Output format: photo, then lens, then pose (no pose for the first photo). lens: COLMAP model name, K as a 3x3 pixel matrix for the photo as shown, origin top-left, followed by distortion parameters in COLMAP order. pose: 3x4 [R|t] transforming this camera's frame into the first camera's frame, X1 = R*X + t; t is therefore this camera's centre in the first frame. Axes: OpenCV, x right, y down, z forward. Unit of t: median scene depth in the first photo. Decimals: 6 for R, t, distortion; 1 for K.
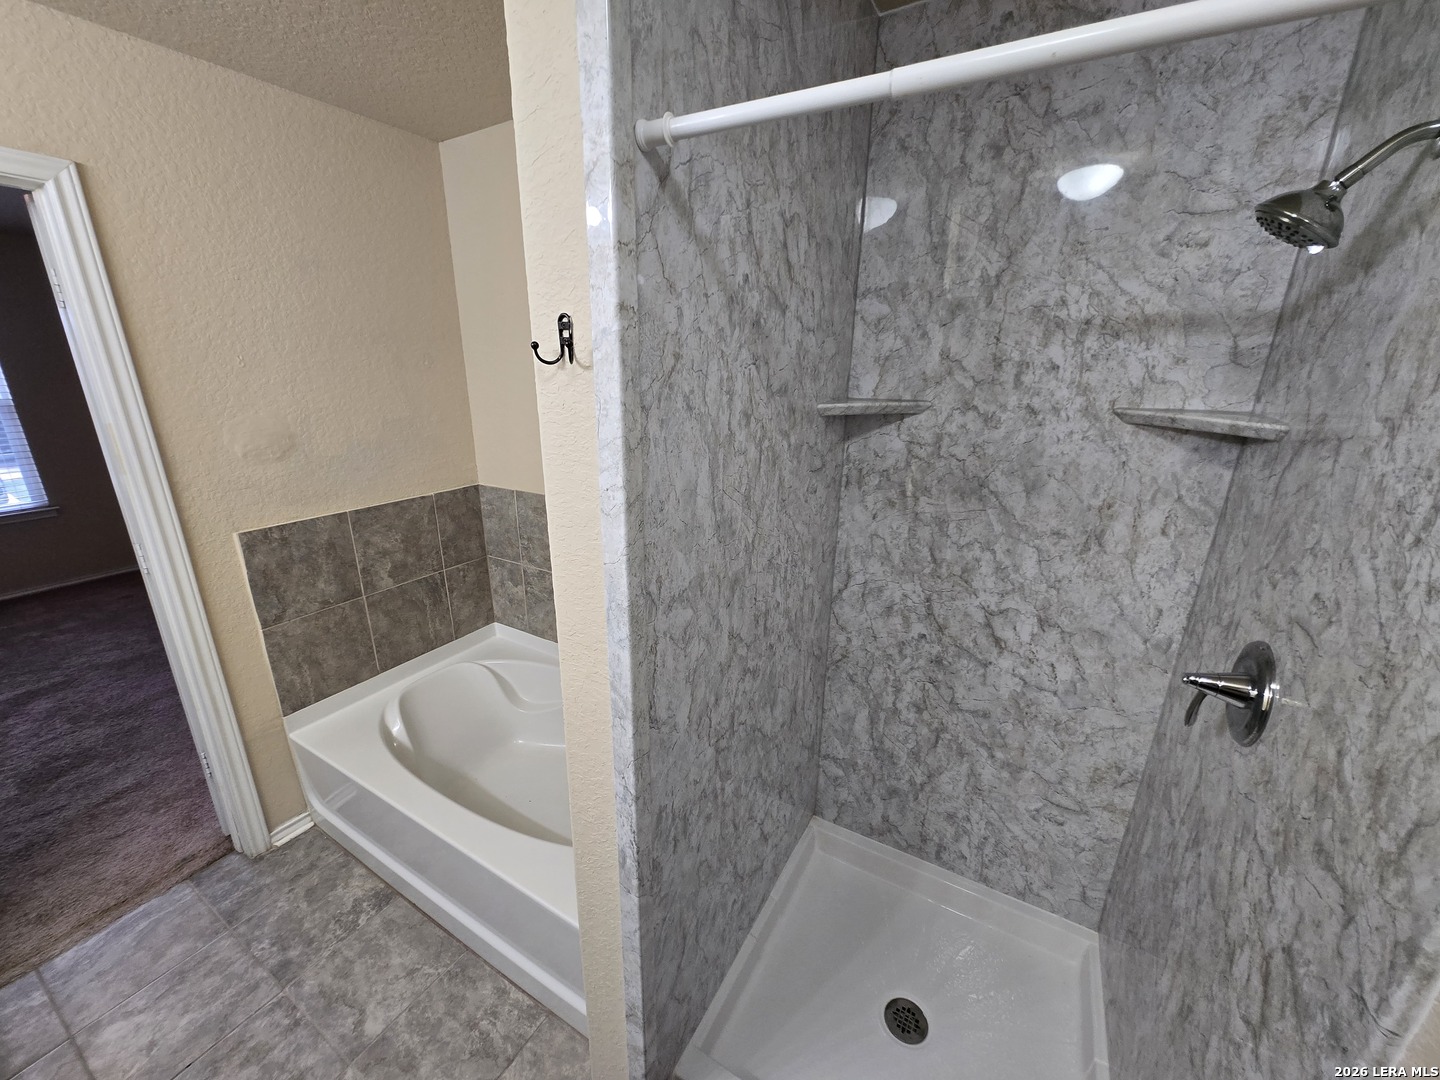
lens RADIAL K [[562.2, 0, 713.2], [0, 562.2, 542.5], [0, 0, 1]] dist [0.002826, -0.001300]
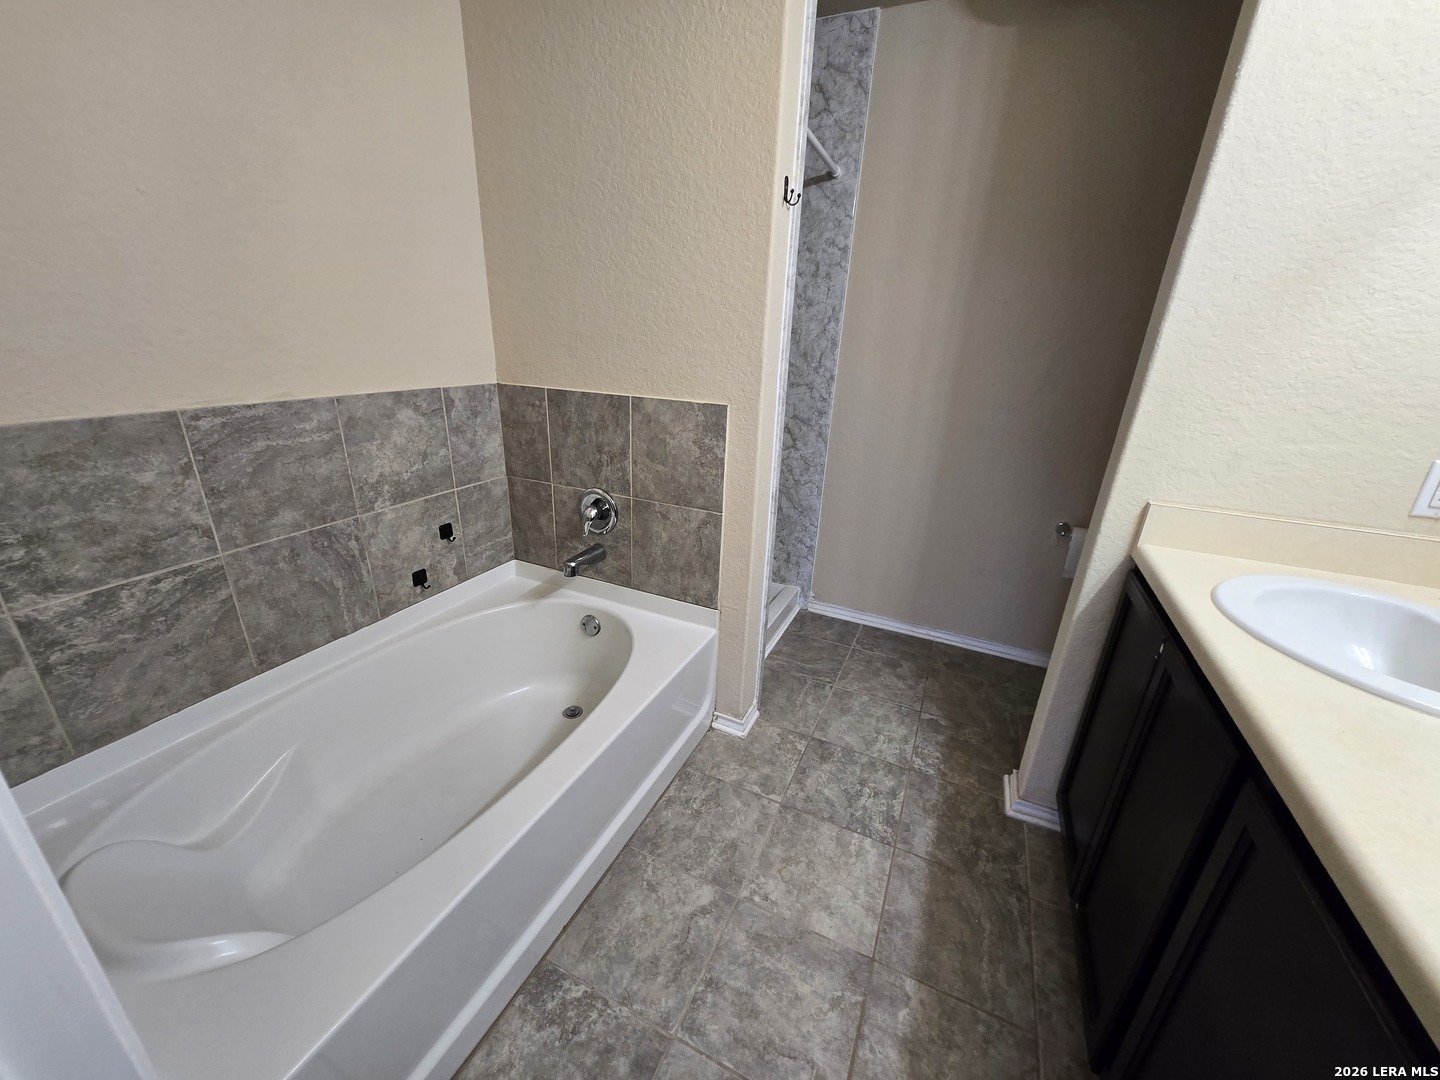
lens RADIAL K [[562.2, 0, 713.2], [0, 562.2, 542.5], [0, 0, 1]] dist [0.002826, -0.001300]
pose [[-0.093328, -0.366457, 0.925743, -1.167211], [0.266405, 0.886707, 0.377862, -0.041663], [-0.959332, 0.281888, 0.014871, 0.728848]]
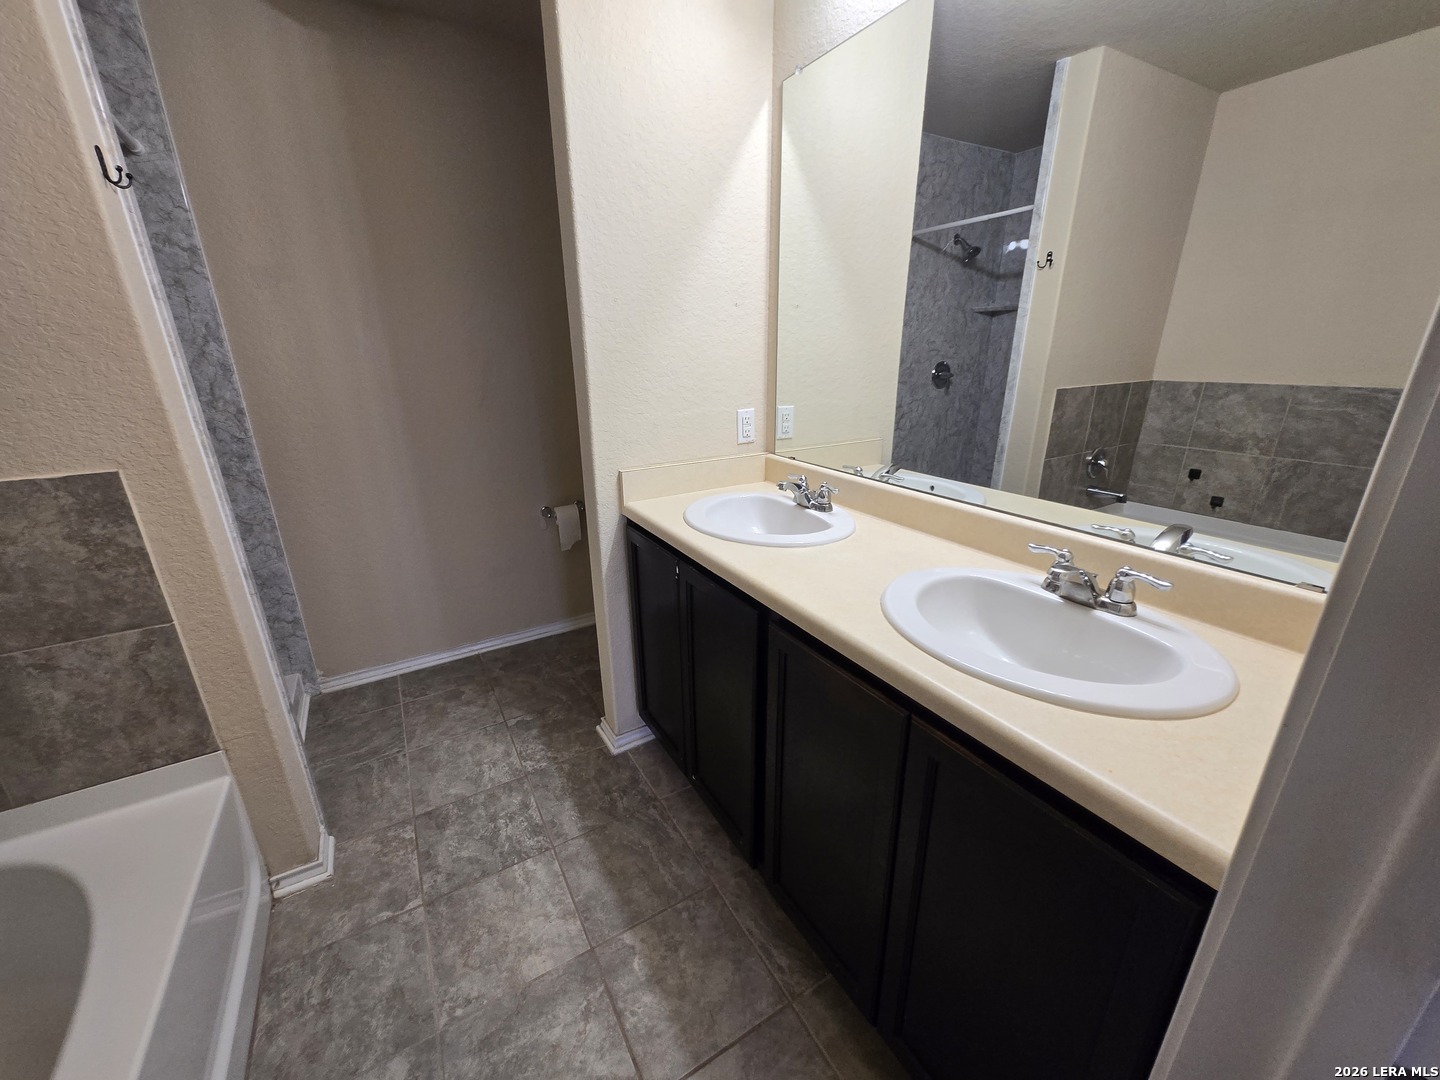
lens RADIAL K [[562.2, 0, 713.2], [0, 562.2, 542.5], [0, 0, 1]] dist [0.002826, -0.001300]
pose [[-0.875591, -0.156788, 0.456900, -1.105685], [0.152212, 0.808122, 0.569008, -0.082290], [-0.458445, 0.567764, -0.683720, 0.835983]]
